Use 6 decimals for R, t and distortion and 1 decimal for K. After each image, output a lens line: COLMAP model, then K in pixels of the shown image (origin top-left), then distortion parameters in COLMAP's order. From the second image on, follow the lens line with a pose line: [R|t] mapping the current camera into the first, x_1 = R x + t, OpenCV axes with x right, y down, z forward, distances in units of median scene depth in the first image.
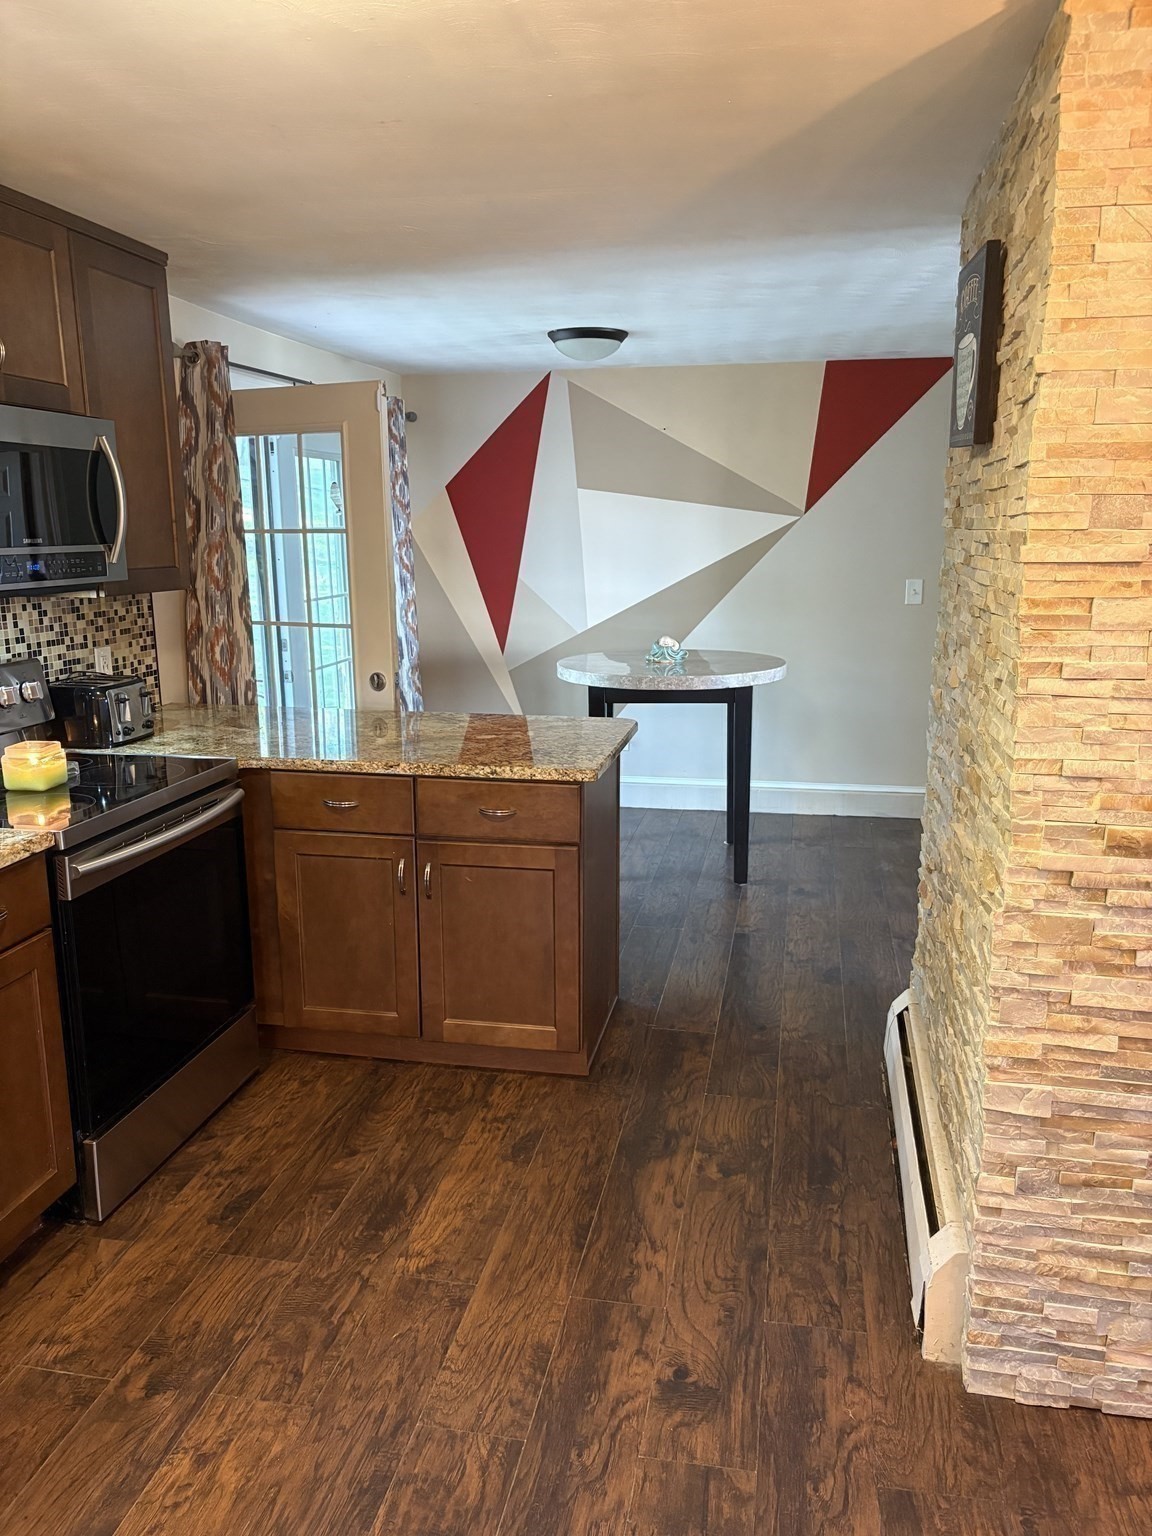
lens RADIAL K [[1160.4, 0, 578.8], [0, 1160.4, 772.1], [0, 0, 1]] dist [0.012102, 0.007036]
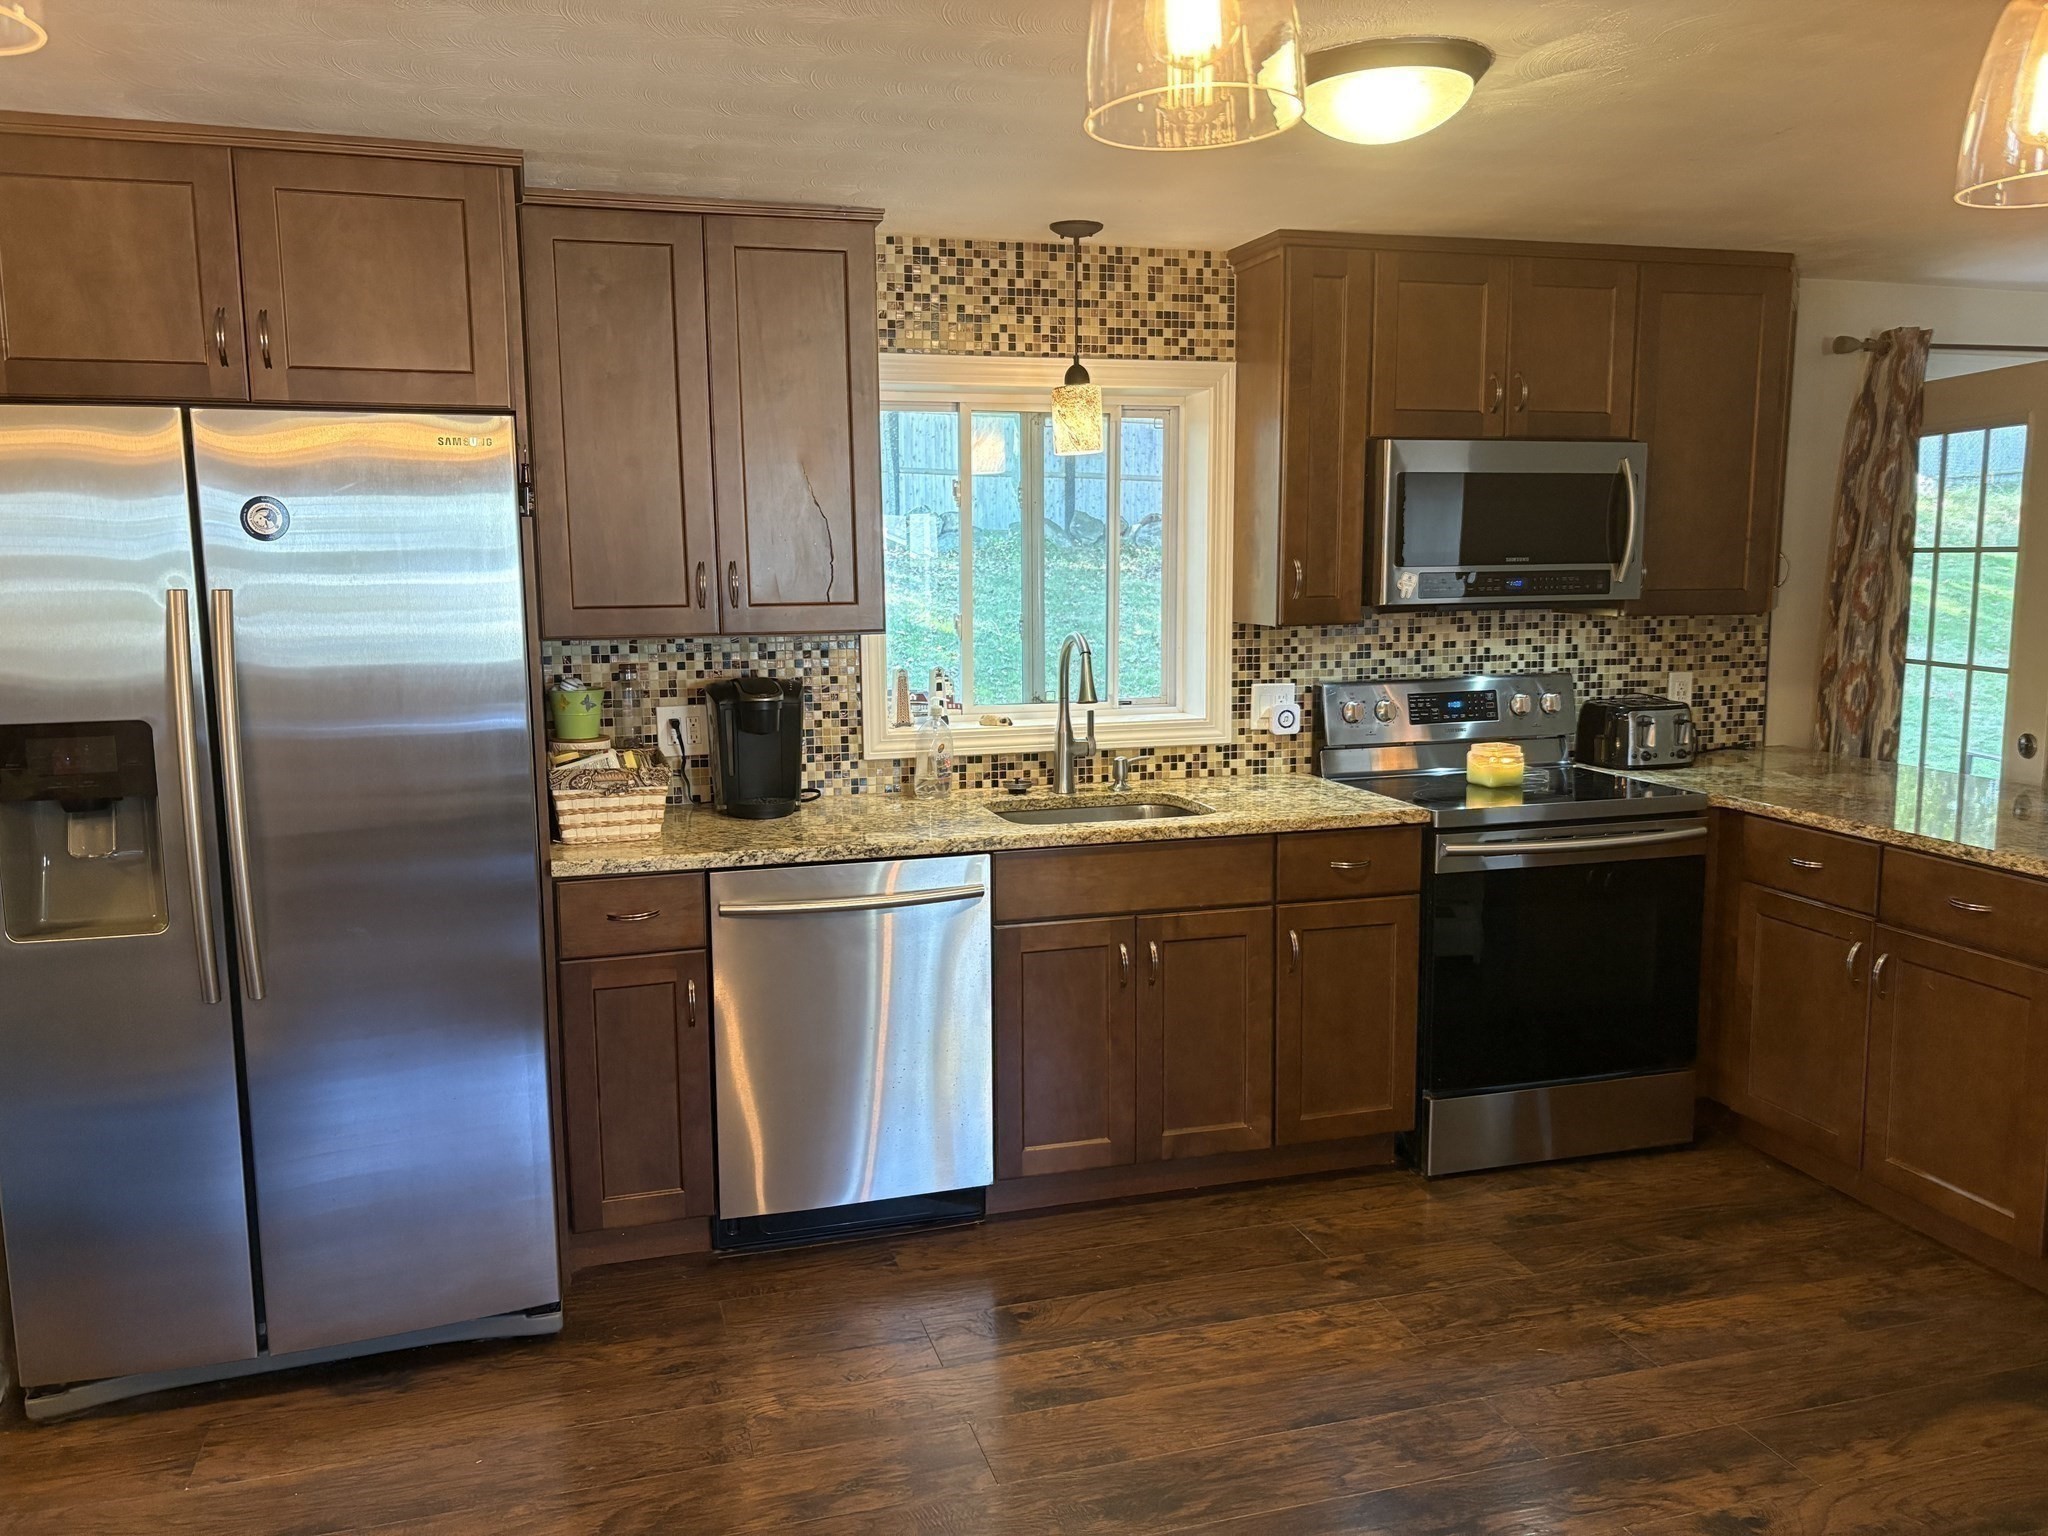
lens RADIAL K [[1547.2, 0, 1022.1], [0, 1547.2, 767.3], [0, 0, 1]] dist [0.012102, 0.007036]
pose [[0.461518, 0.122750, -0.878597, 0.480978], [-0.180672, 0.982630, 0.042379, 0.012363], [0.868538, 0.139179, 0.475679, -0.055182]]
